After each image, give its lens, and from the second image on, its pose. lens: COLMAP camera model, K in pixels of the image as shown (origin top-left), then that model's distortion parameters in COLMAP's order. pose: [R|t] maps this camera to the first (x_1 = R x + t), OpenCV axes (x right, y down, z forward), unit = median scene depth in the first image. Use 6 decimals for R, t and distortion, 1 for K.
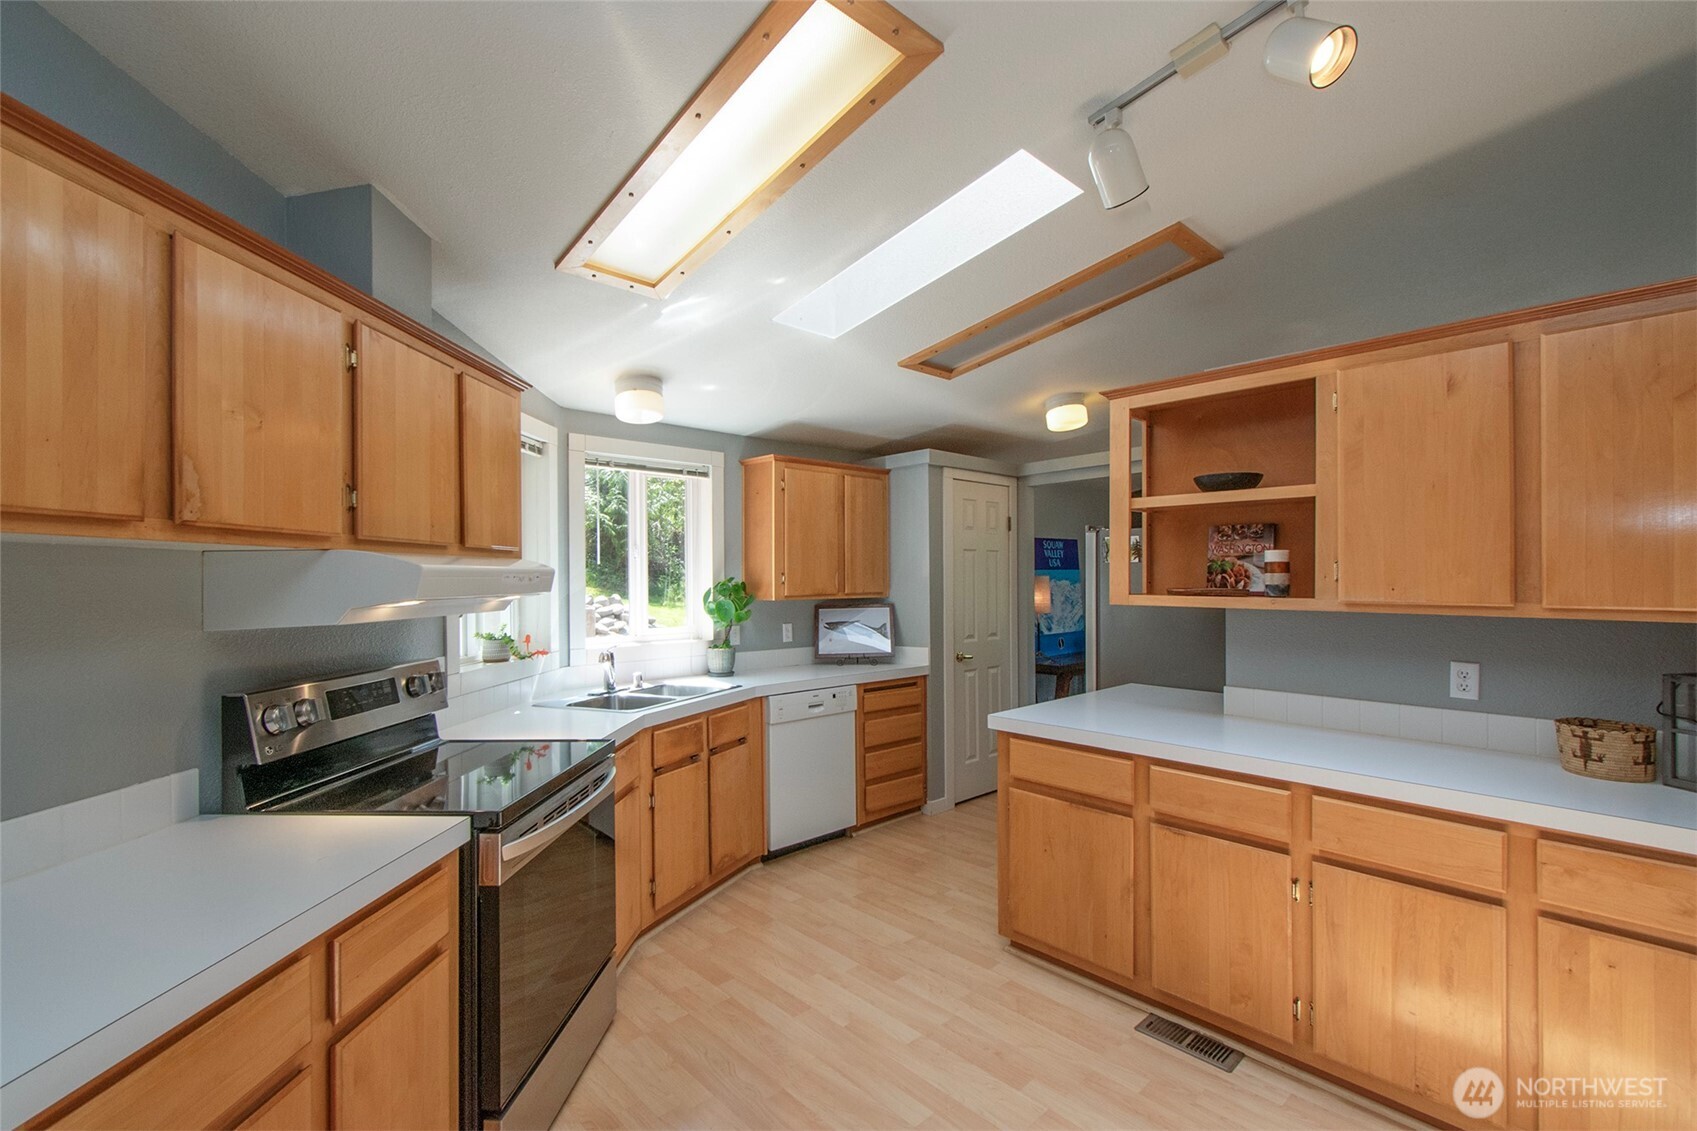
lens RADIAL K [[747.5, 0, 841.0], [0, 747.5, 573.4], [0, 0, 1]] dist [0.002389, 0.000035]
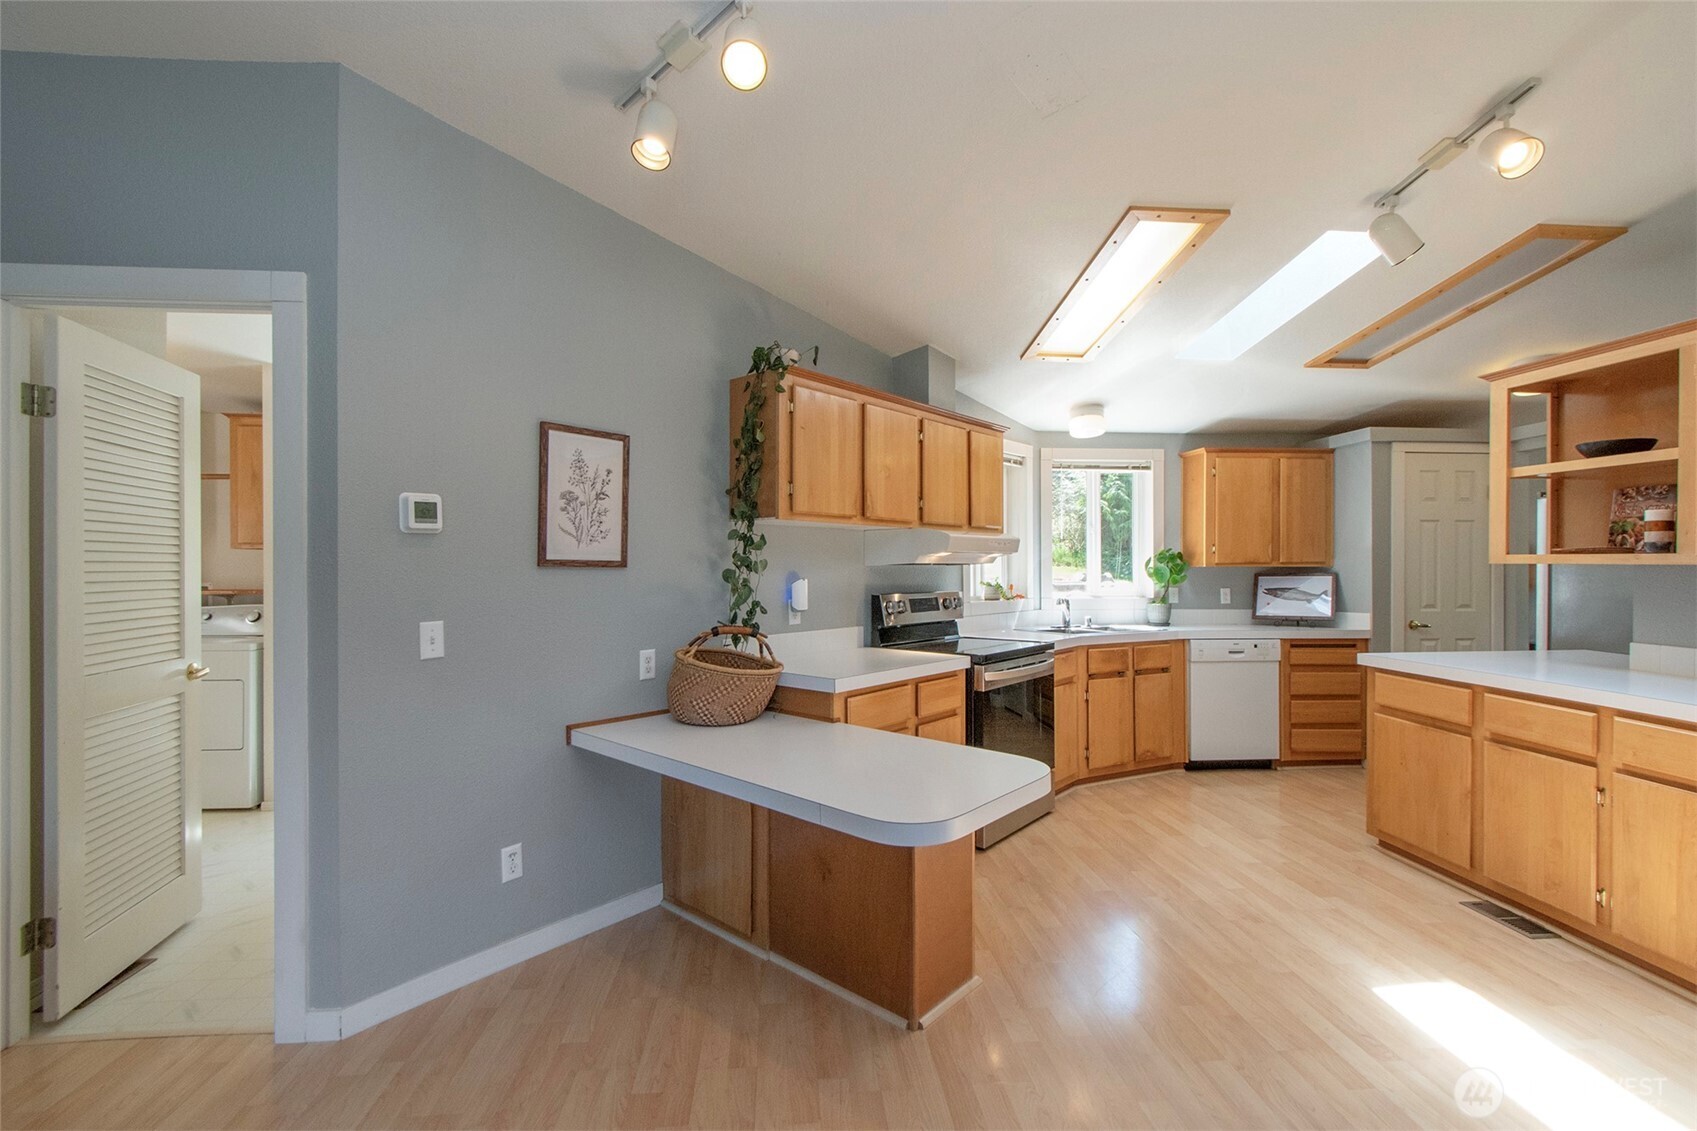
lens RADIAL K [[745.5, 0, 828.6], [0, 745.5, 566.4], [0, 0, 1]] dist [-0.000562, -0.000685]
pose [[0.779488, 0.006609, -0.626383, 0.299226], [-0.000348, 0.999949, 0.010116, 0.036017], [0.626417, -0.007667, 0.779450, -0.520327]]
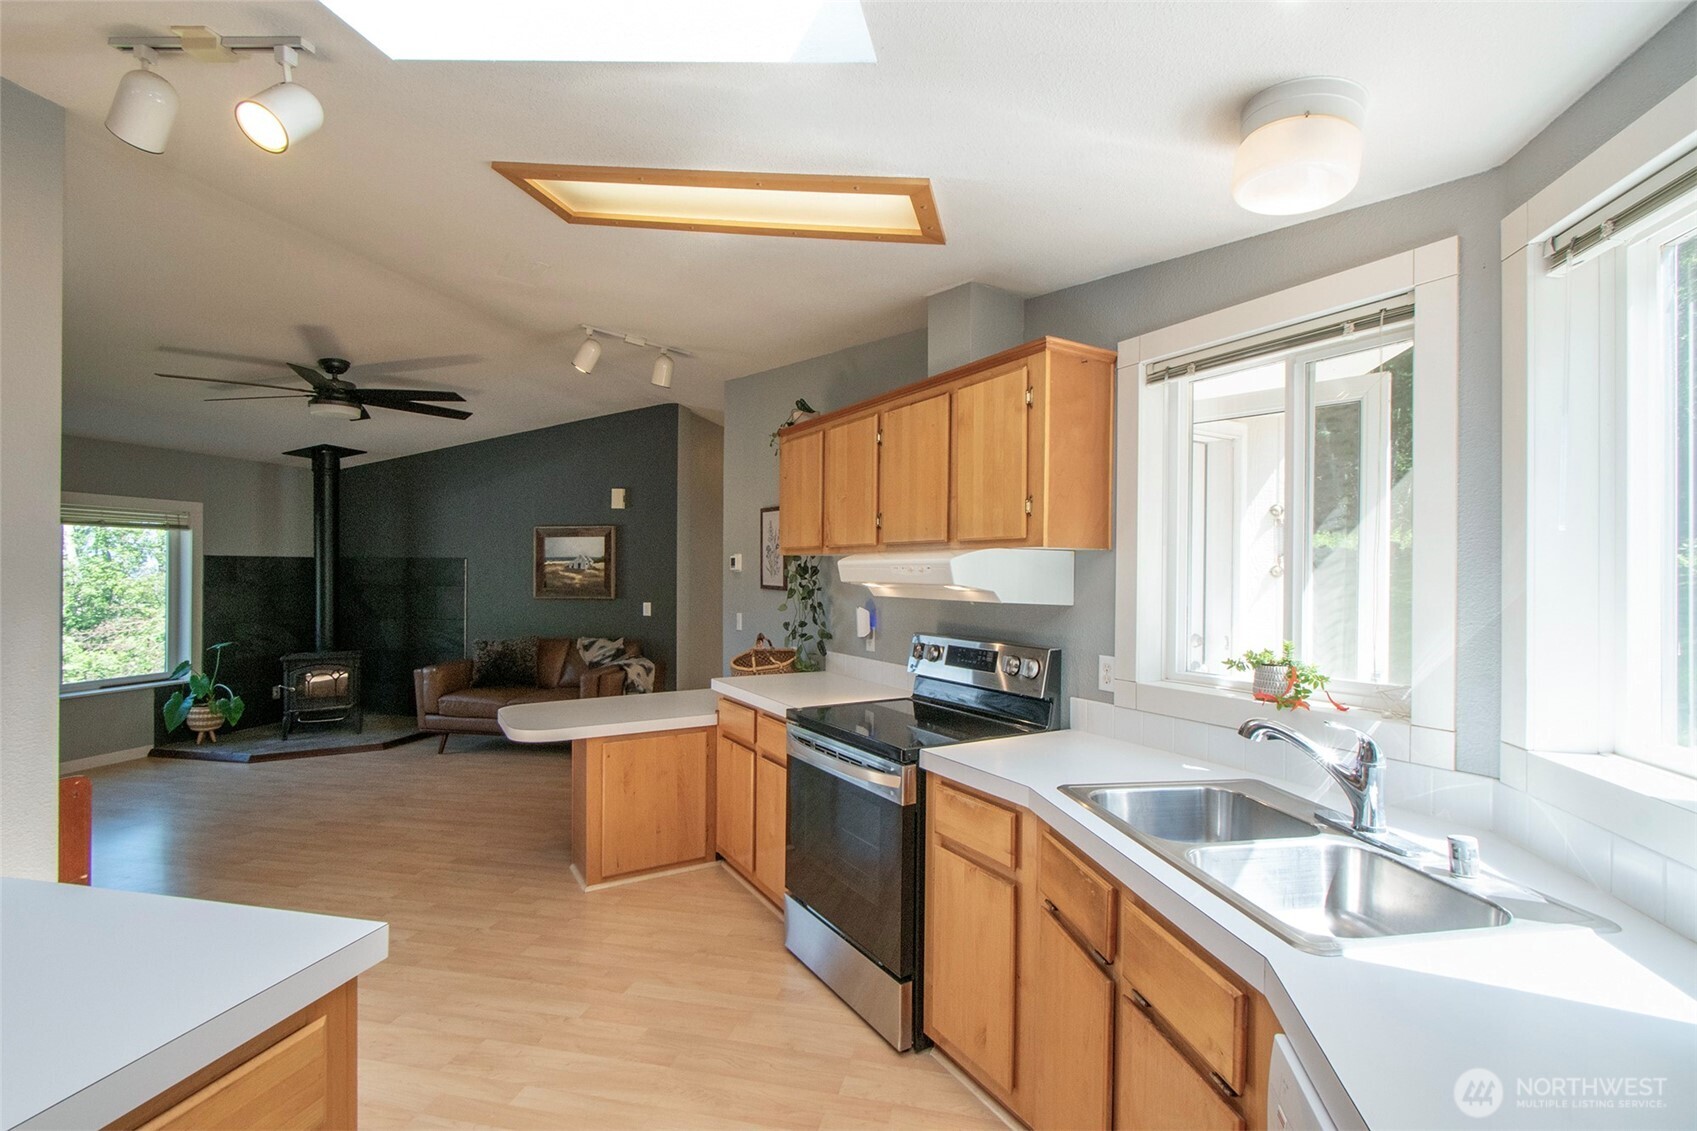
lens RADIAL K [[755.3, 0, 861.5], [0, 755.3, 573.1], [0, 0, 1]] dist [0.000669, -0.000032]
pose [[-0.818671, 0.000984, -0.574263, 0.231079], [0.001378, 0.999999, -0.000251, 0.010885], [0.574262, -0.000997, -0.818671, 1.542522]]
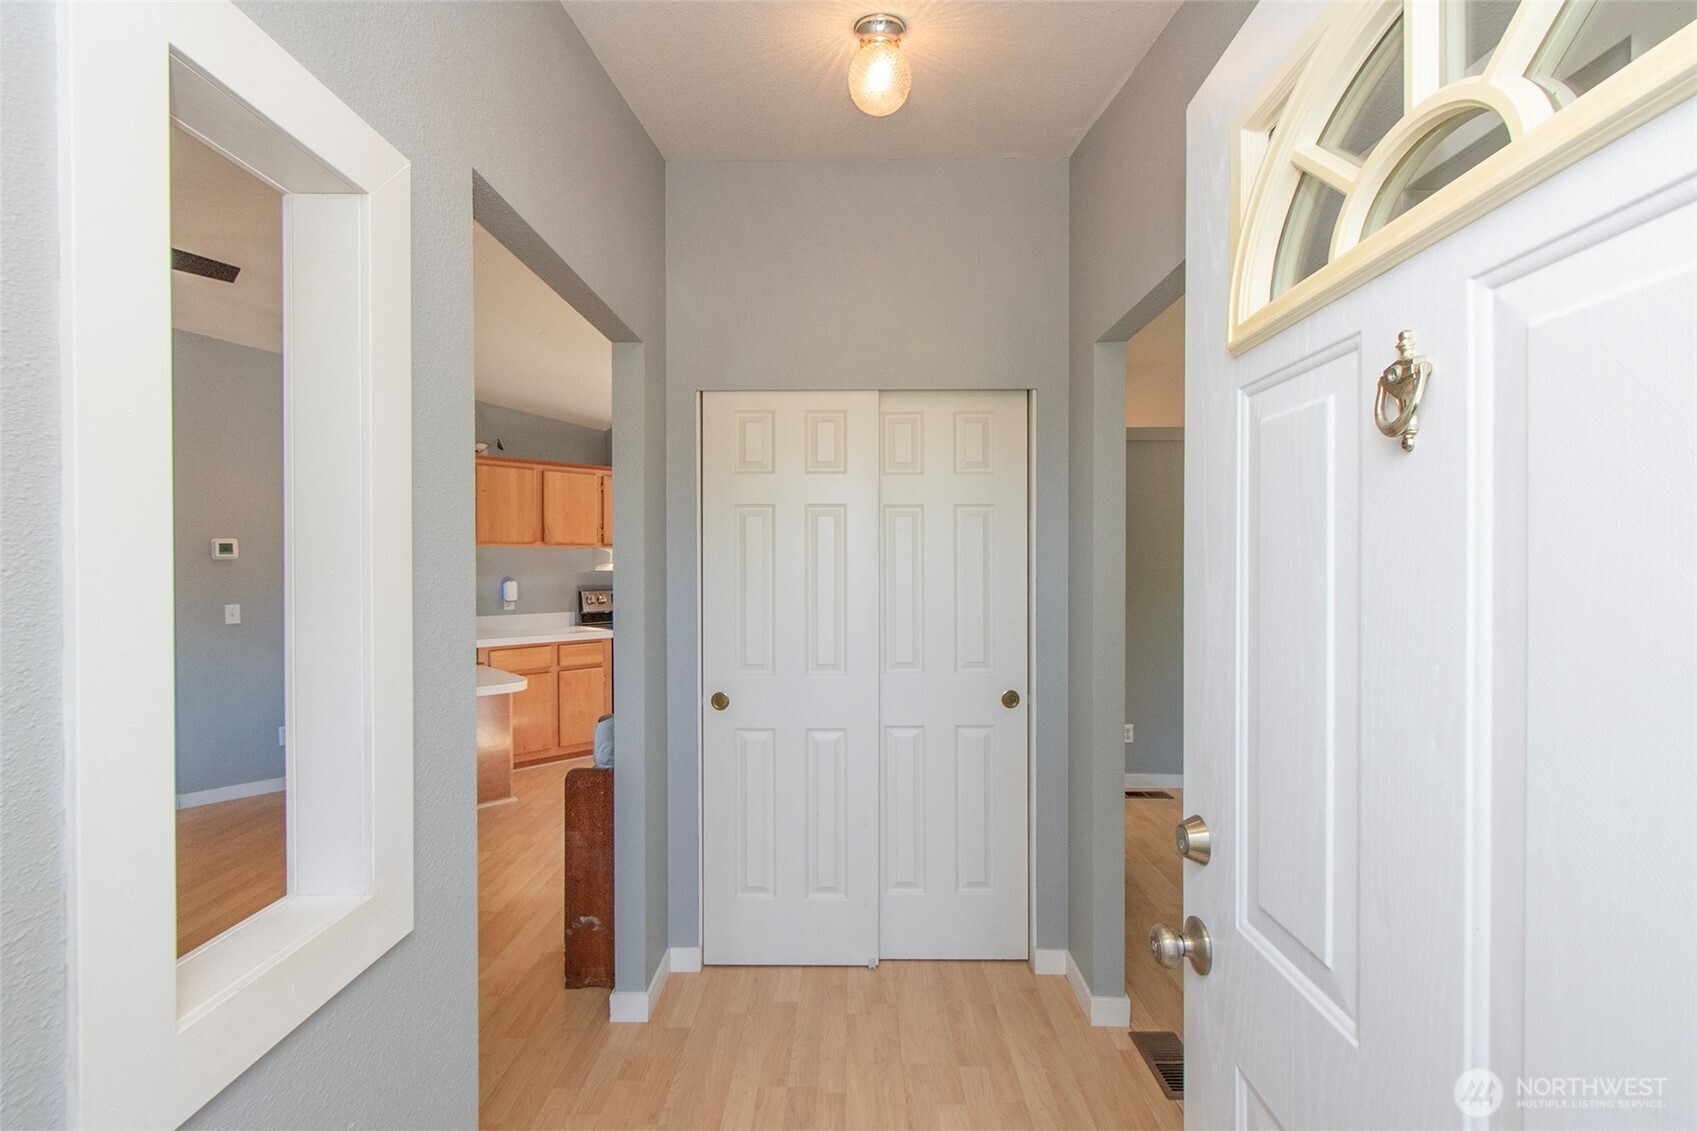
lens RADIAL K [[766.3, 0, 848.5], [0, 766.3, 565.5], [0, 0, 1]] dist [0.000390, -0.000065]
pose [[0.723815, 0.008758, -0.689939, 1.561000], [0.002111, 0.999887, 0.014908, -0.001258], [0.689991, -0.012247, 0.723714, -0.426430]]
